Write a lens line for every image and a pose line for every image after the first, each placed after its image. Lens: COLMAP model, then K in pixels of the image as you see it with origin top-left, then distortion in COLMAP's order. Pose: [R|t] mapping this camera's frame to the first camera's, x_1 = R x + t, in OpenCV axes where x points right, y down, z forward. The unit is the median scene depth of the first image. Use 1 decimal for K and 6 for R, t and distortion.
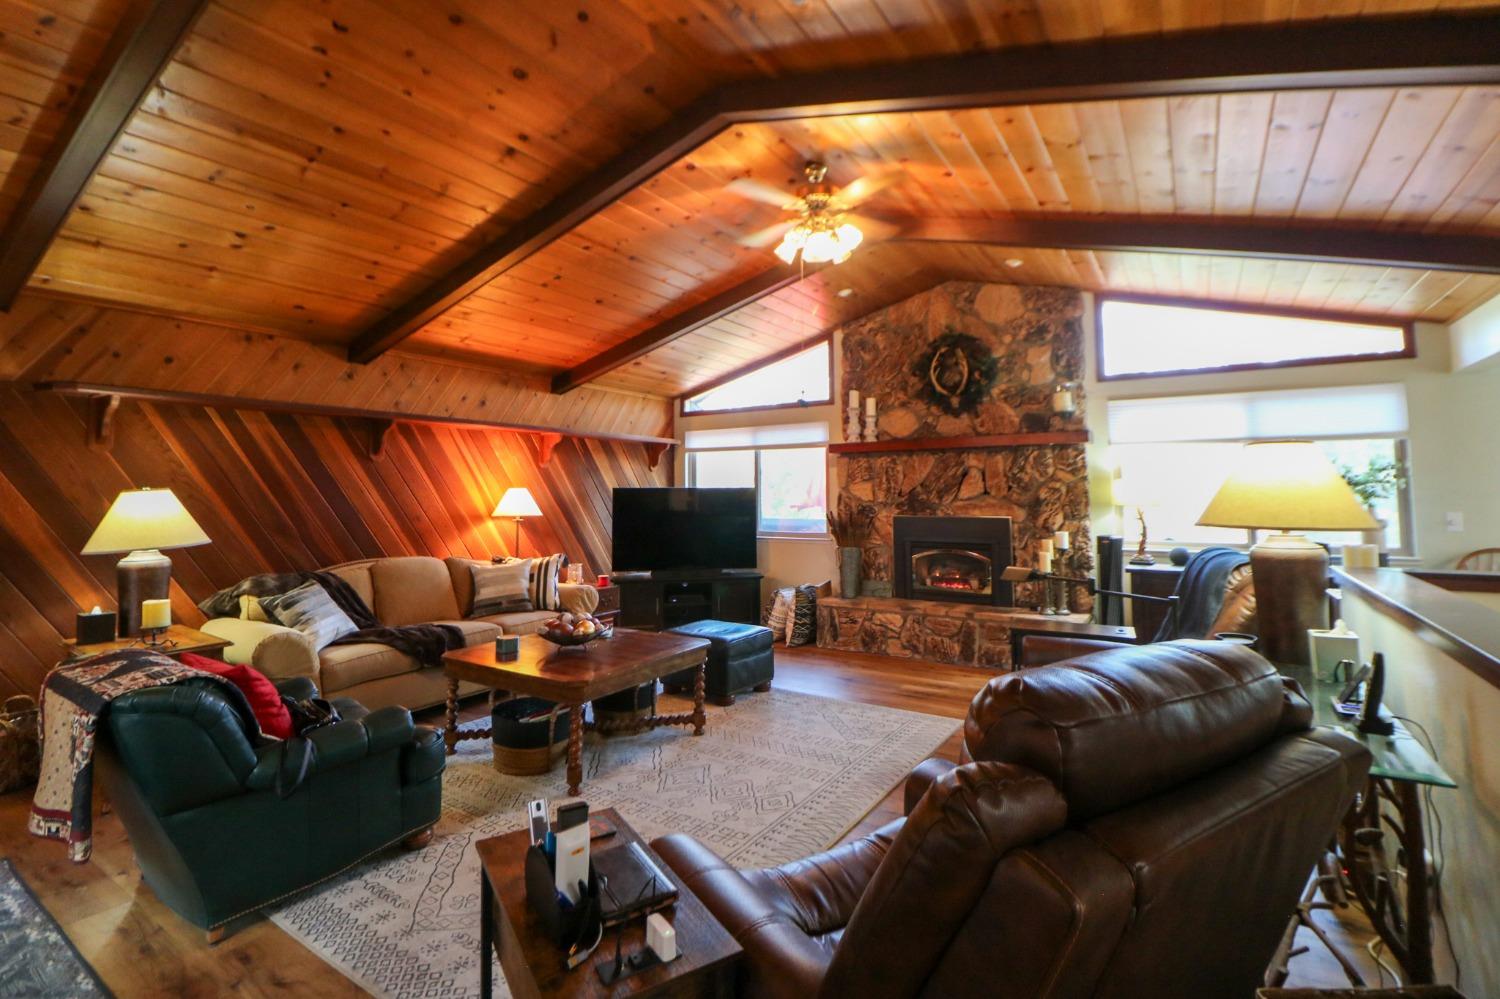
lens RADIAL K [[692.3, 0, 753.0], [0, 692.3, 443.6], [0, 0, 1]] dist [0.003047, -0.012951]
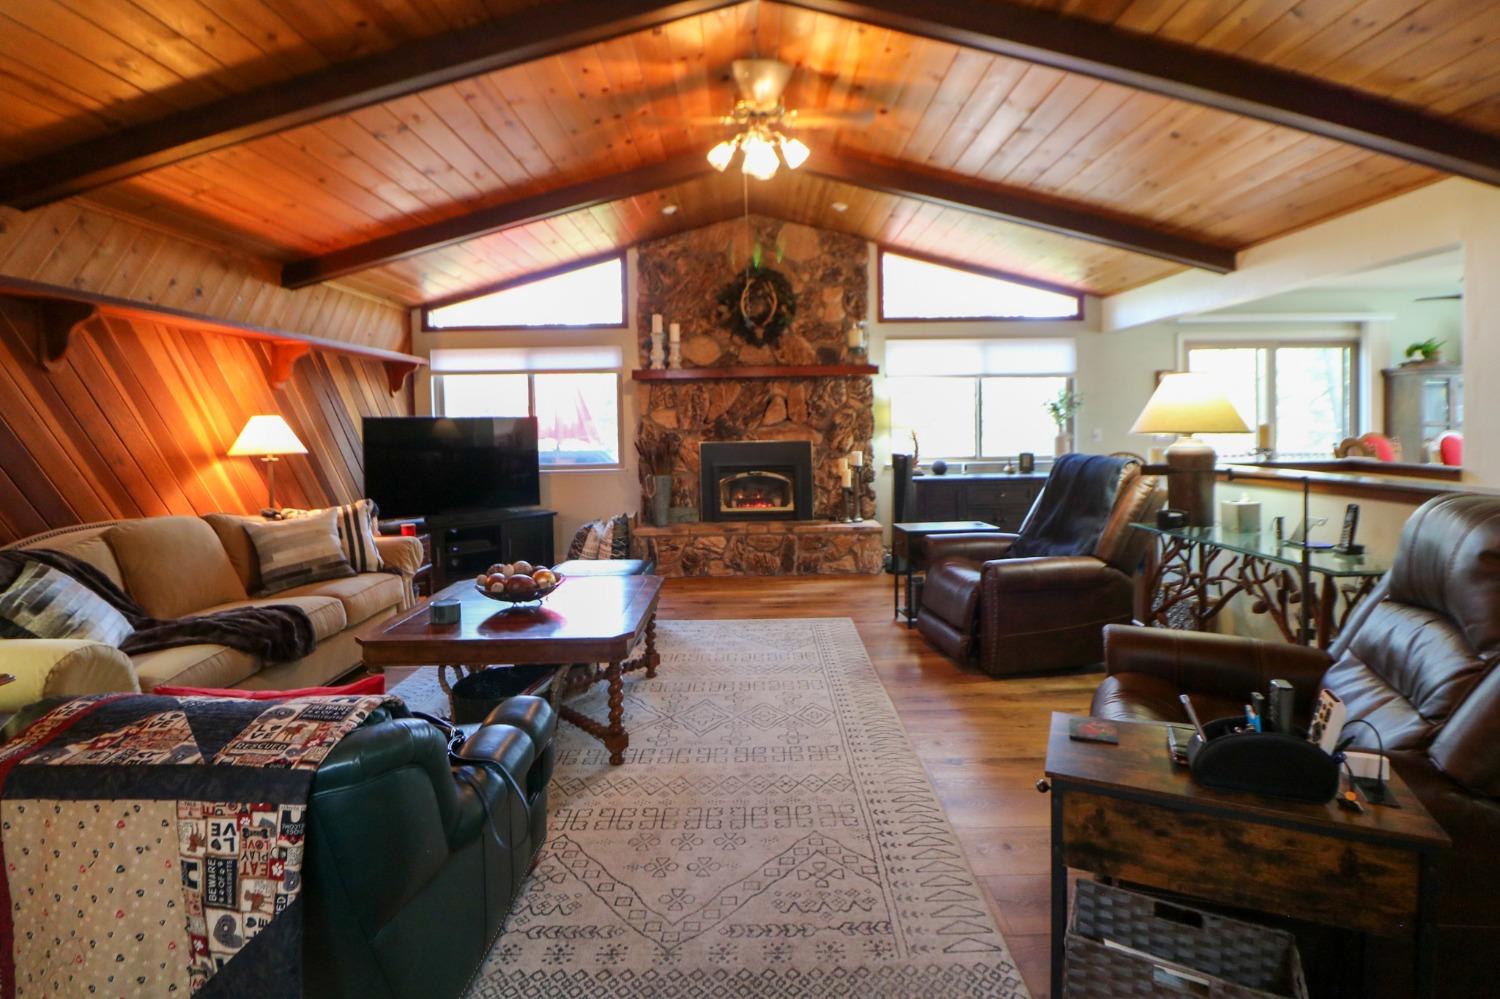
lens RADIAL K [[689.5, 0, 753.7], [0, 689.5, 448.1], [0, 0, 1]] dist [0.003371, -0.013579]
pose [[0.840741, -0.028181, 0.540703, -0.293193], [-0.025818, 0.995422, 0.092025, 0.017949], [-0.540821, -0.091329, 0.836165, 0.117398]]
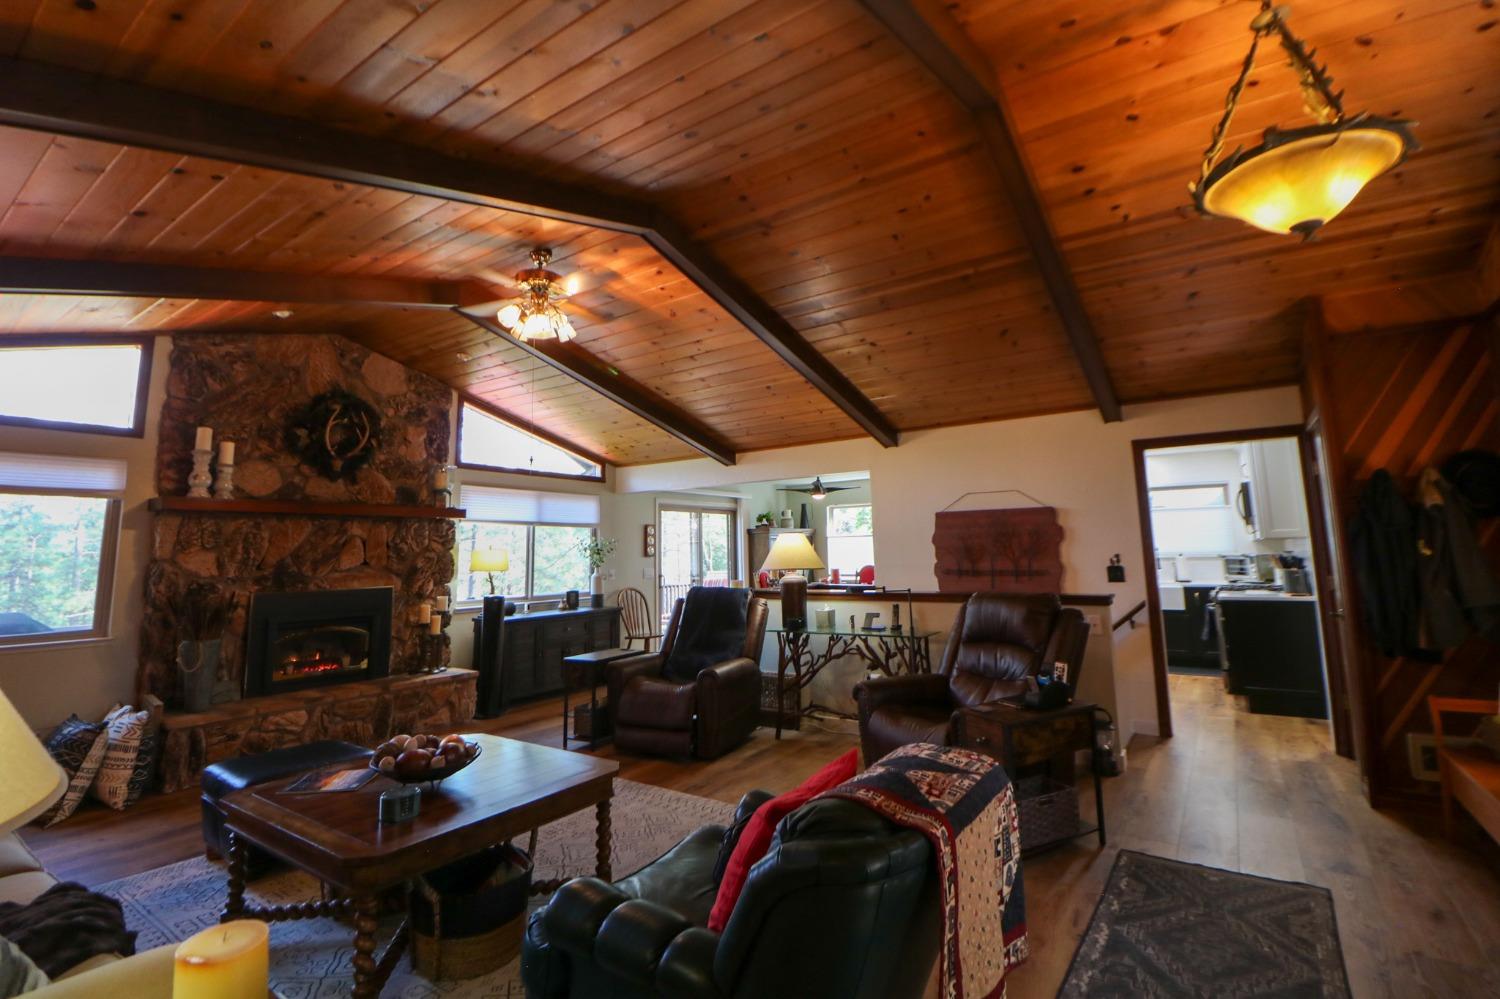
lens RADIAL K [[689.5, 0, 753.7], [0, 689.5, 448.1], [0, 0, 1]] dist [0.003371, -0.013579]
pose [[0.031484, 0.154615, 0.987473, -0.622699], [-0.050323, 0.986955, -0.152929, 0.031737], [-0.998237, -0.044878, 0.038854, 0.418354]]
